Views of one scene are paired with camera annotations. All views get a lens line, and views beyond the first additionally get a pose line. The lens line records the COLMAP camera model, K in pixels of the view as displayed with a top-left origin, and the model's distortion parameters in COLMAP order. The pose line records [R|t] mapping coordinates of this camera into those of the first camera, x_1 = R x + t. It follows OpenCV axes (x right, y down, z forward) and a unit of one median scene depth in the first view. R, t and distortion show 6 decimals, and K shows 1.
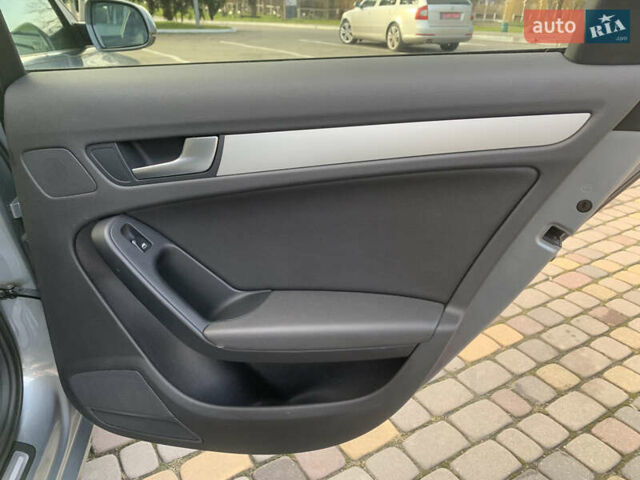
lens RADIAL K [[480.4, 0, 307.6], [0, 480.4, 241.8], [0, 0, 1]] dist [0.011683, -0.006229]
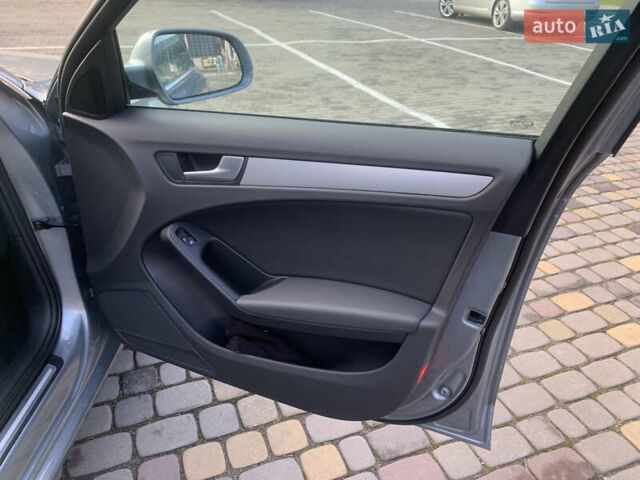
lens RADIAL K [[489.2, 0, 317.0], [0, 489.2, 232.1], [0, 0, 1]] dist [0.011808, 0.000504]
pose [[0.983672, 0.100986, -0.148966, 0.171708], [-0.095958, 0.994558, 0.040581, -0.064987], [0.152253, -0.025624, 0.988009, -0.224187]]
